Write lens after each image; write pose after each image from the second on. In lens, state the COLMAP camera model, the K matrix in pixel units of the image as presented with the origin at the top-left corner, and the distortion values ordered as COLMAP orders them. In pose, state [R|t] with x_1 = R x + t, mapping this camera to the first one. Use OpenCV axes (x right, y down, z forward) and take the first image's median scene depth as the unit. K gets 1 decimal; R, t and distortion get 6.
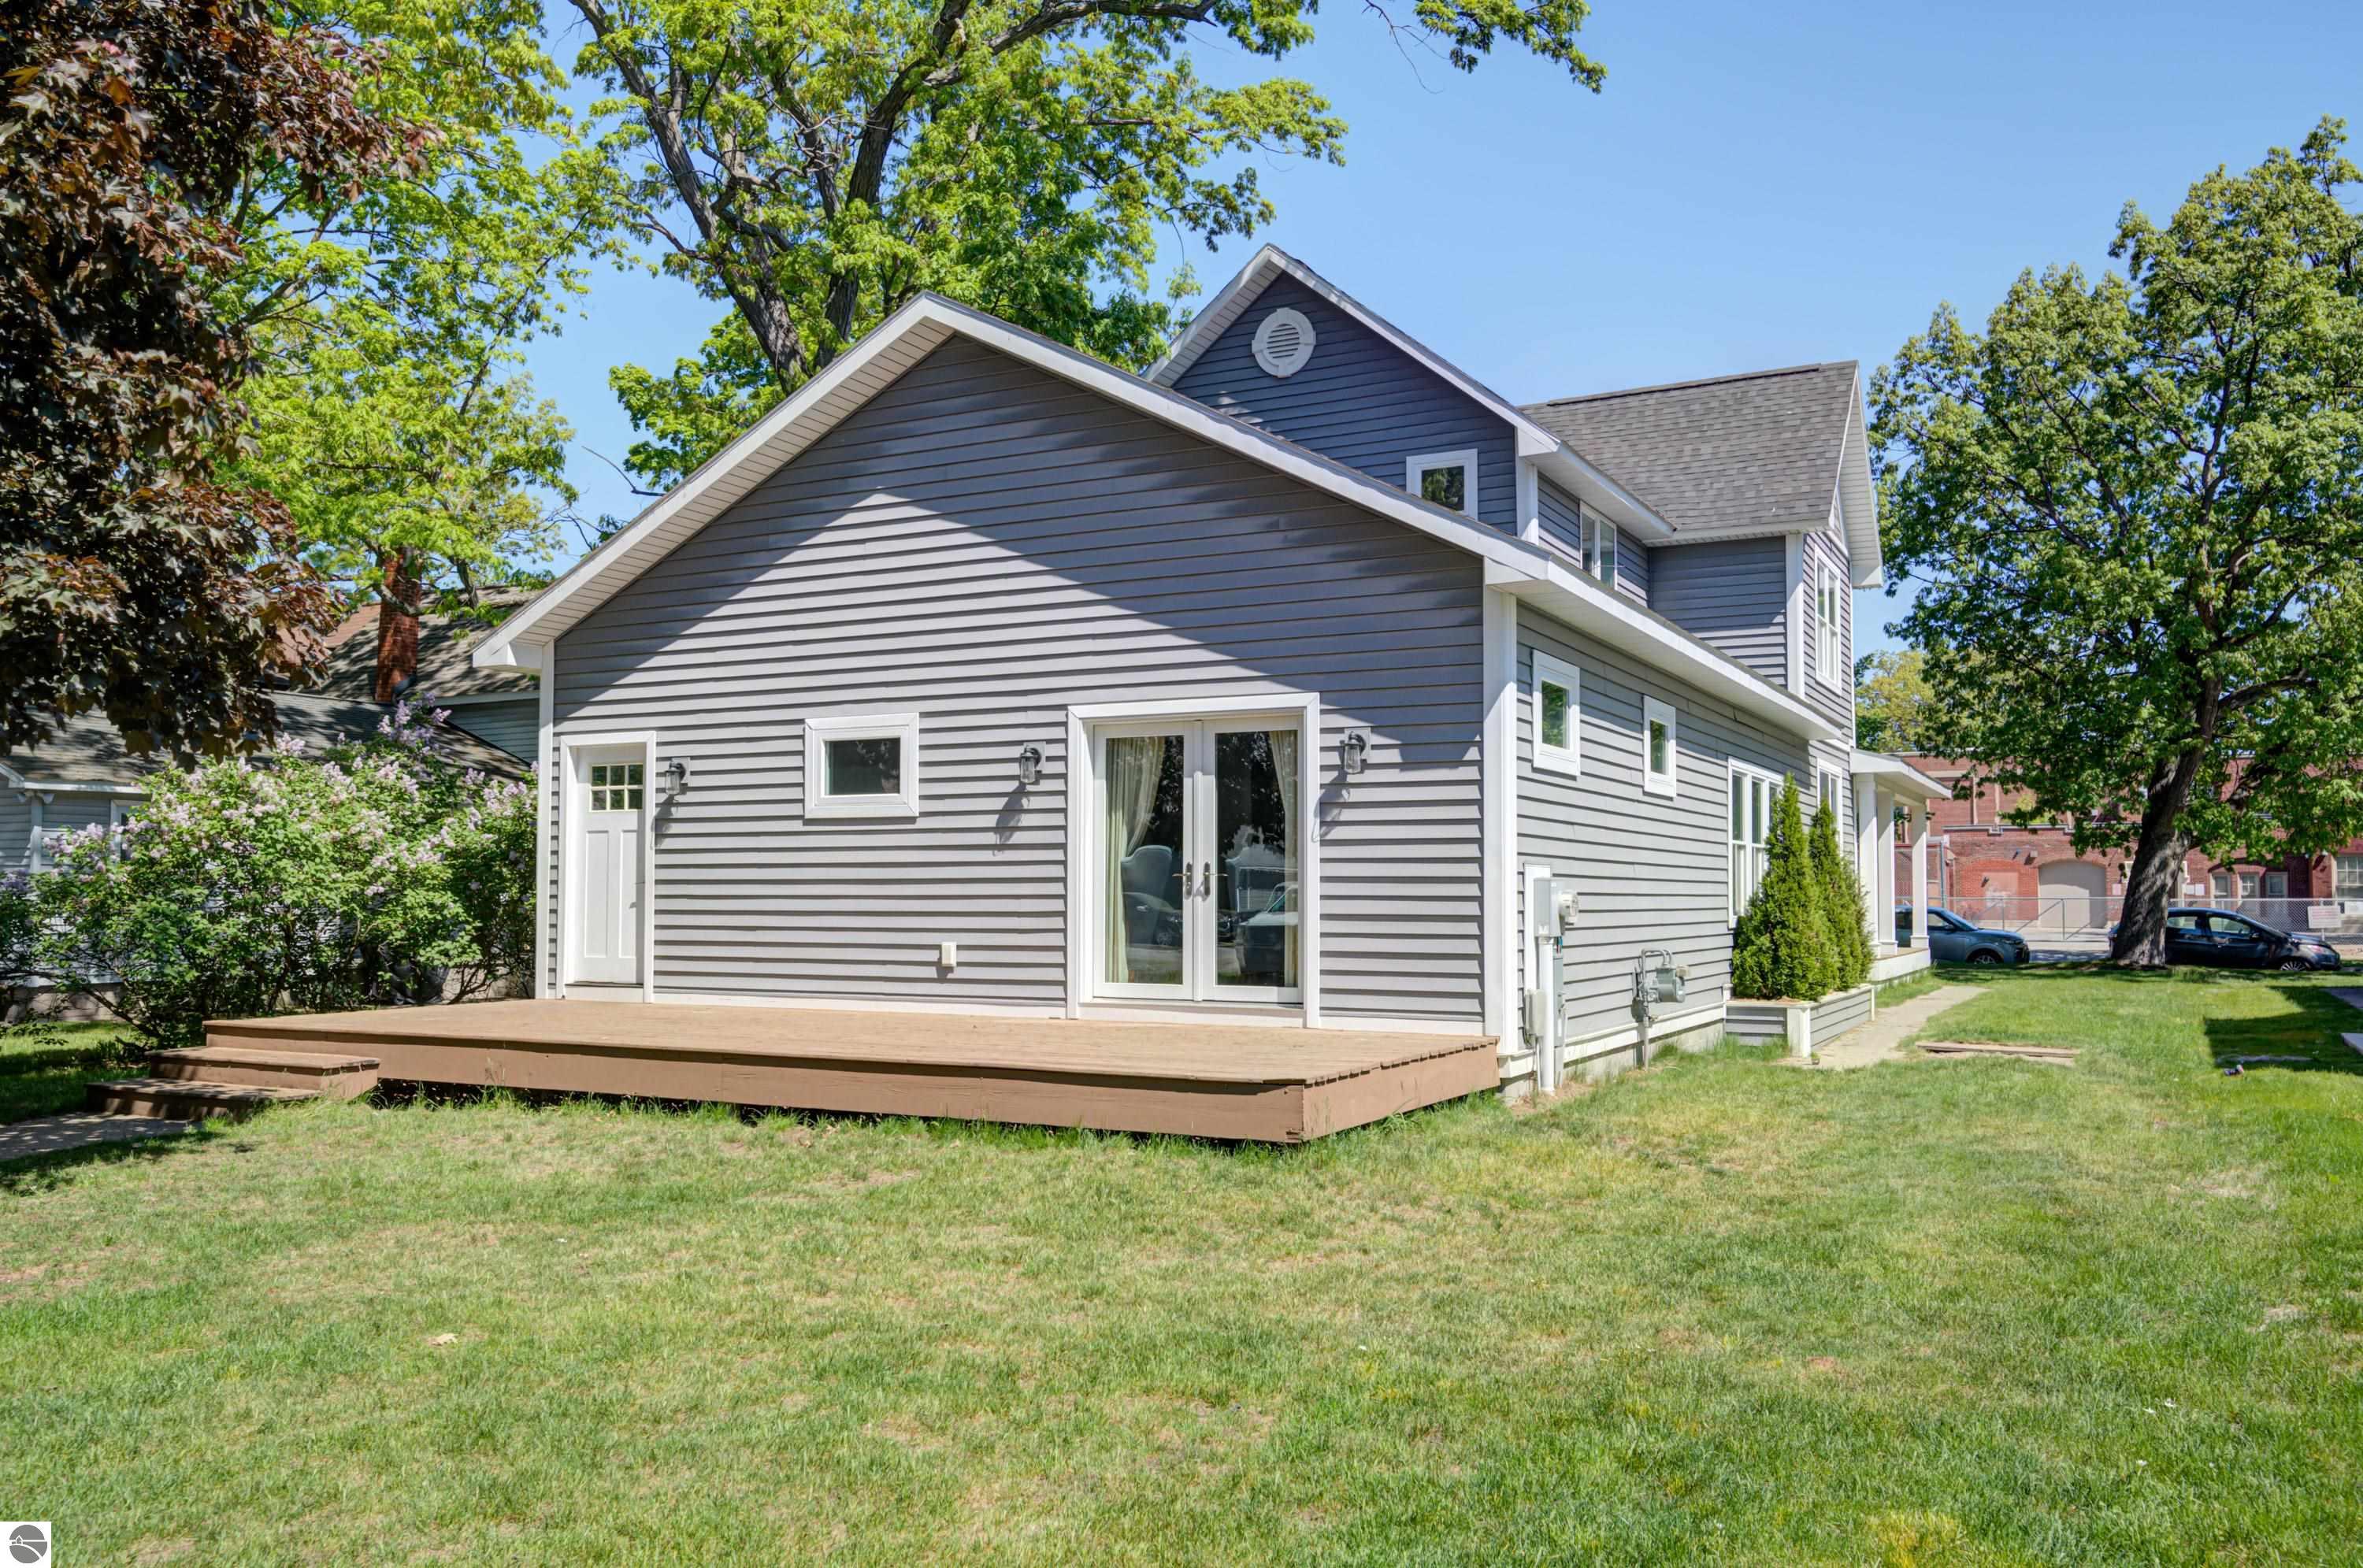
lens RADIAL K [[1802.2, 0, 1195.6], [0, 1802.2, 863.6], [0, 0, 1]] dist [-0.011412, -0.014953]
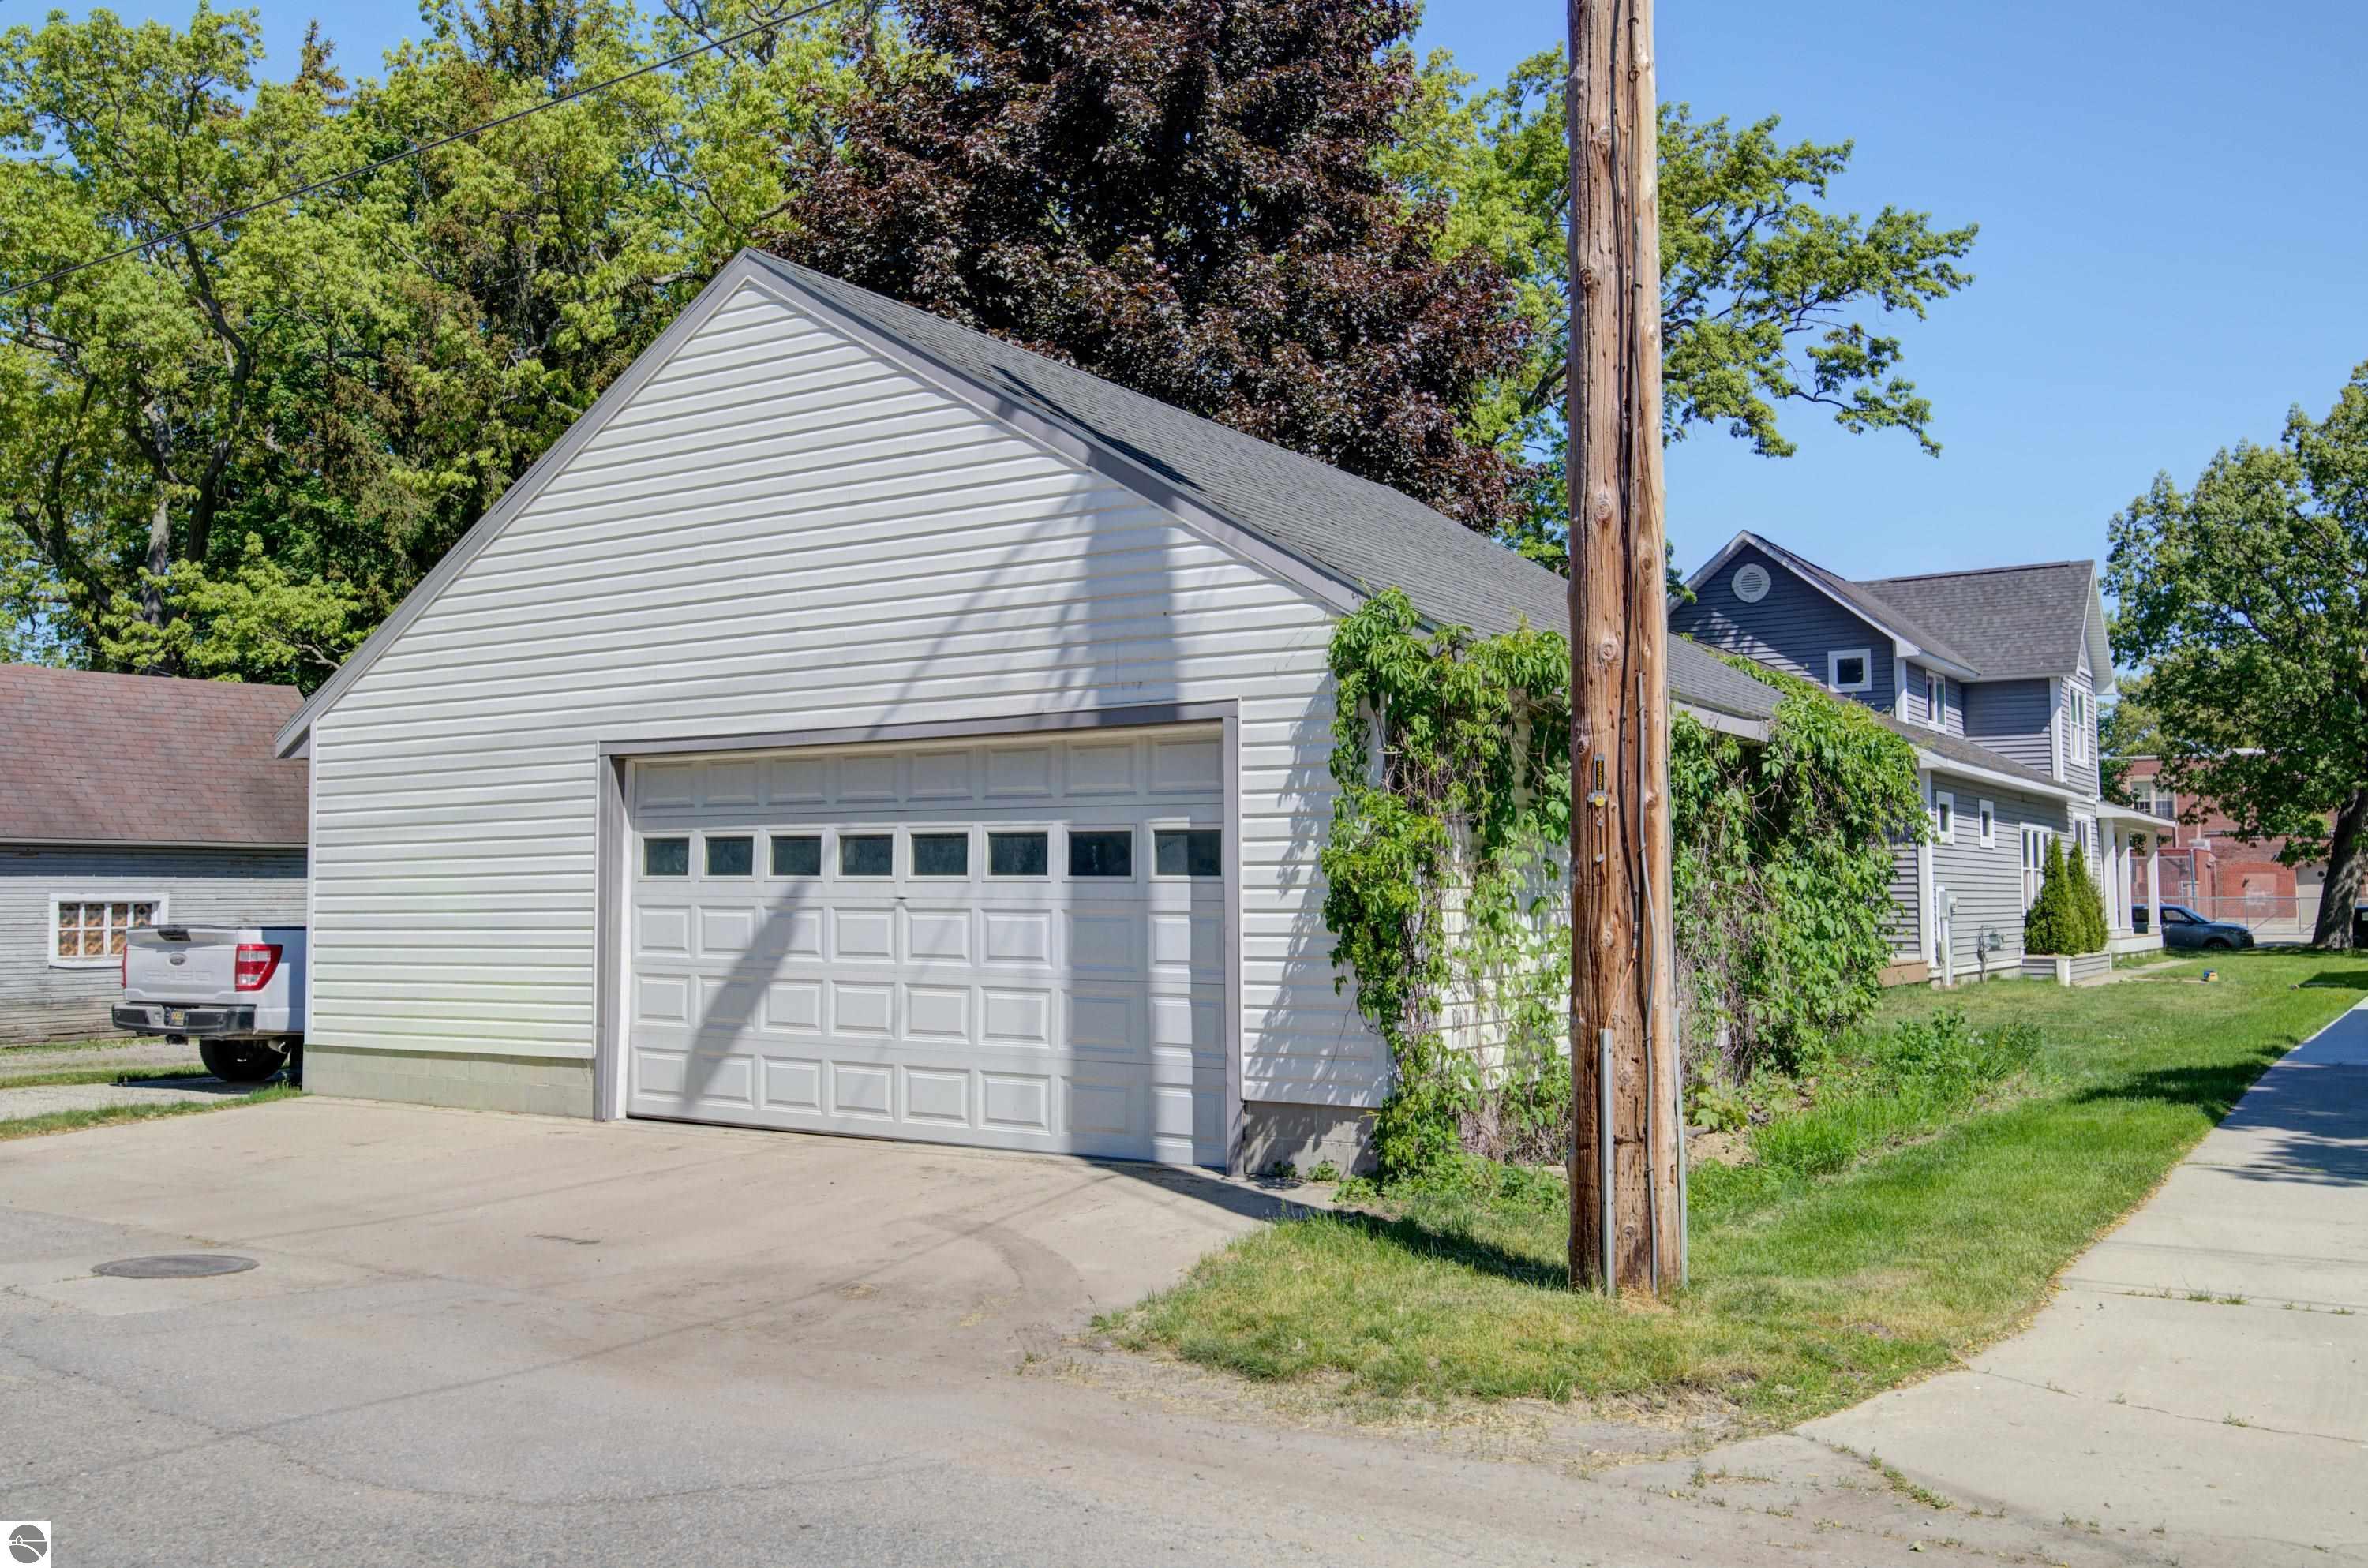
lens RADIAL K [[1996.8, 0, 1182.1], [0, 1996.8, 773.7], [0, 0, 1]] dist [-0.019643, -0.013536]
pose [[0.995230, -0.009906, -0.097051, -0.402002], [0.005513, 0.998952, -0.045434, -0.024381], [0.097399, 0.044683, 0.994242, -1.240045]]
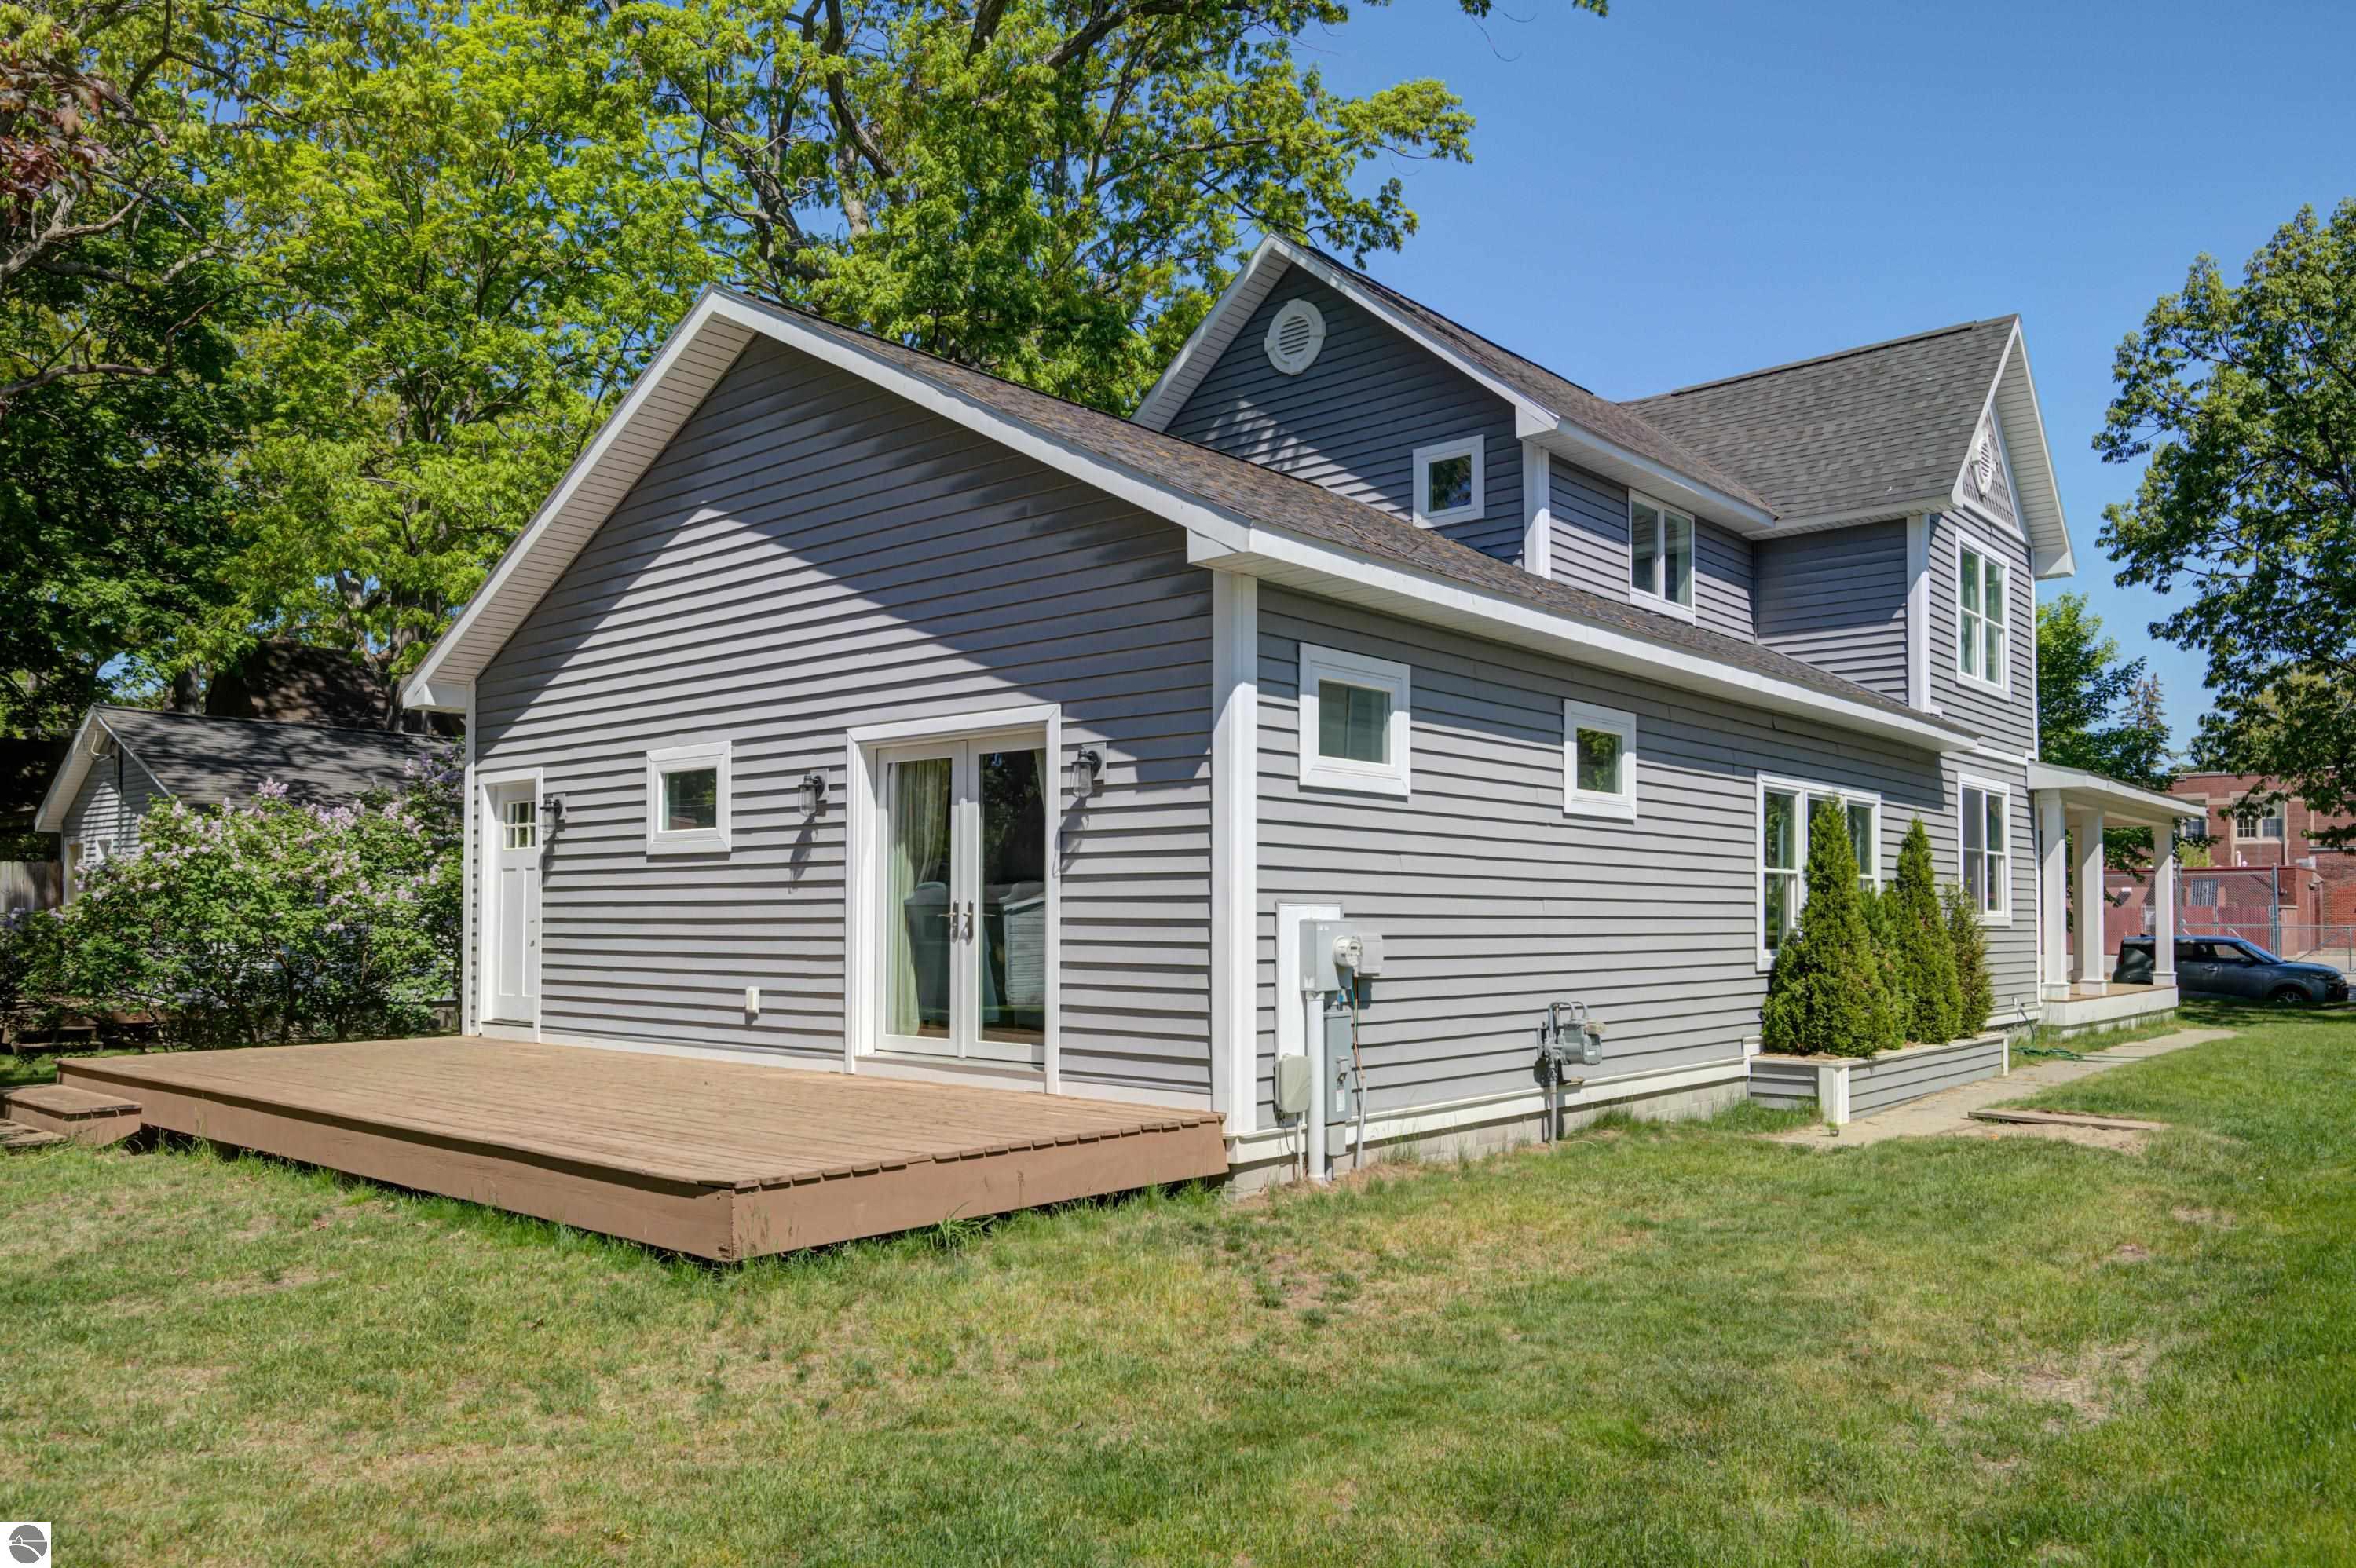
lens RADIAL K [[1659.8, 0, 1192.3], [0, 1659.8, 892.9], [0, 0, 1]] dist [-0.007145, 0.002842]
pose [[0.973750, -0.004278, -0.227581, 0.243268], [0.004752, 0.999988, 0.001539, -0.004402], [0.227572, -0.002580, 0.973758, 0.192494]]
